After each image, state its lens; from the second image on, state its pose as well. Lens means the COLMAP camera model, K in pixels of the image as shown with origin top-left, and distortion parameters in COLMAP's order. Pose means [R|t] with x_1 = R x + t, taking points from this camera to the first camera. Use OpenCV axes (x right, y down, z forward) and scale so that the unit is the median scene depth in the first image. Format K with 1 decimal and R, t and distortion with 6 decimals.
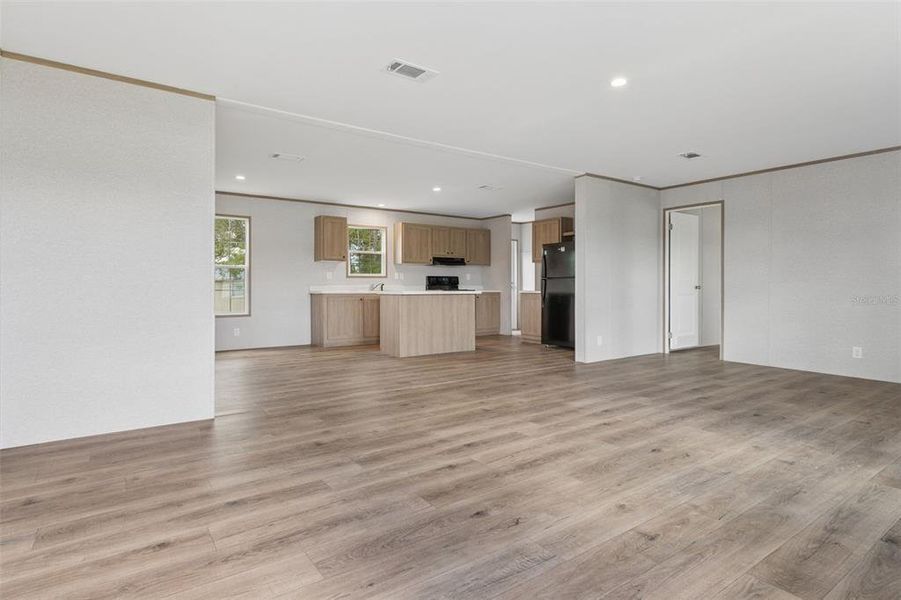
lens RADIAL K [[470.7, 0, 443.3], [0, 470.7, 232.3], [0, 0, 1]] dist [0.019079, -0.002858]
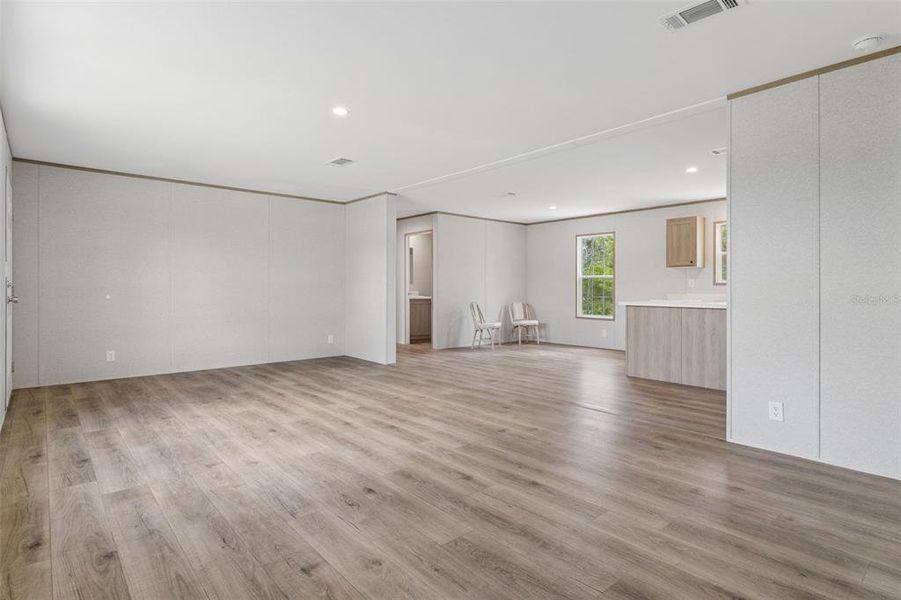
lens RADIAL K [[460.5, 0, 457.4], [0, 460.5, 291.6], [0, 0, 1]] dist [0.010692, -0.004063]
pose [[0.118285, 0.007871, -0.992949, 1.125862], [0.104216, 0.994348, 0.020297, 0.082351], [0.987496, -0.105882, 0.116796, 0.946732]]
